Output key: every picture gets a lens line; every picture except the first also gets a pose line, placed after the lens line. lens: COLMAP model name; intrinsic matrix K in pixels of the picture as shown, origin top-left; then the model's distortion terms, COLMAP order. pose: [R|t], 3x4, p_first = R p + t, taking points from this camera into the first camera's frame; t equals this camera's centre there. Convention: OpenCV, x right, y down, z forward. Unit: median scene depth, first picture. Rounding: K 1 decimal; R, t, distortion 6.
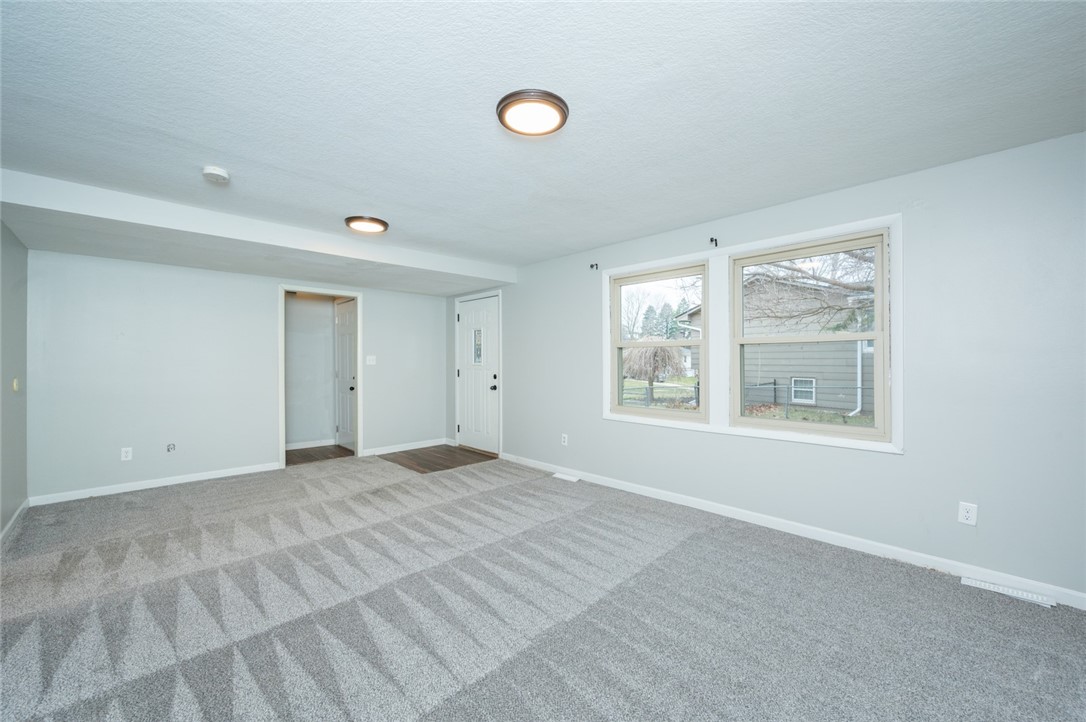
lens RADIAL K [[432.1, 0, 547.1], [0, 432.1, 360.0], [0, 0, 1]] dist [-0.002879, 0.000392]
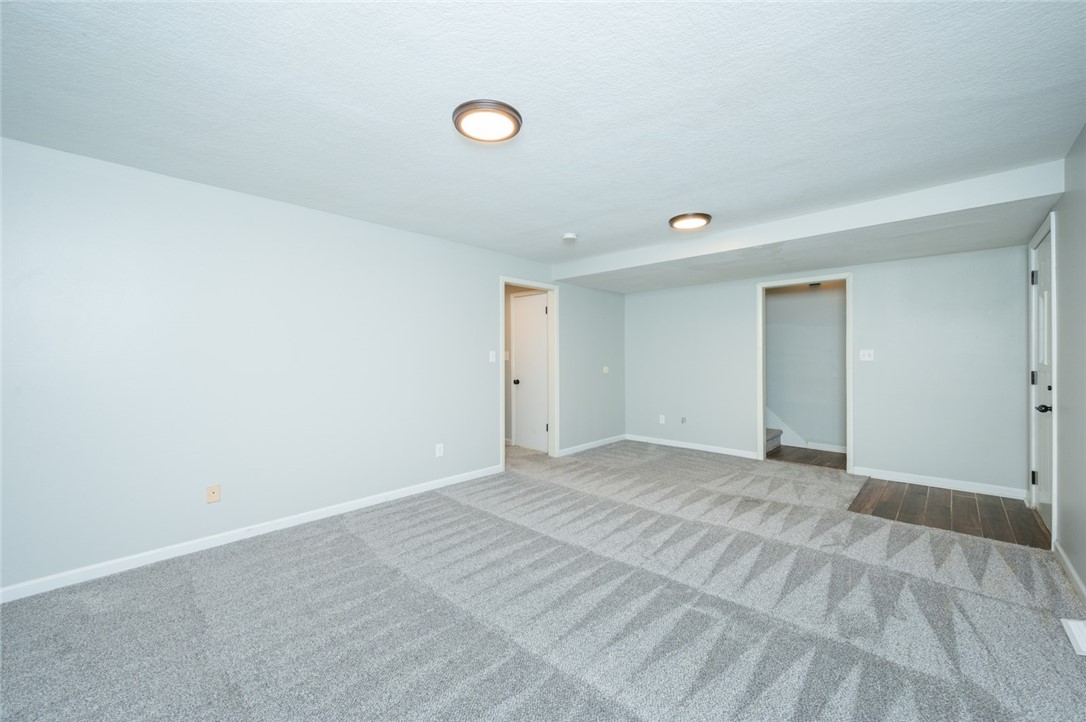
lens RADIAL K [[432.1, 0, 546.8], [0, 432.1, 361.3], [0, 0, 1]] dist [-0.002879, 0.000392]
pose [[0.027227, 0.006716, -0.999607, 0.542576], [0.006227, 0.999957, 0.006888, 0.003425], [0.999610, -0.006412, 0.027184, 0.595309]]
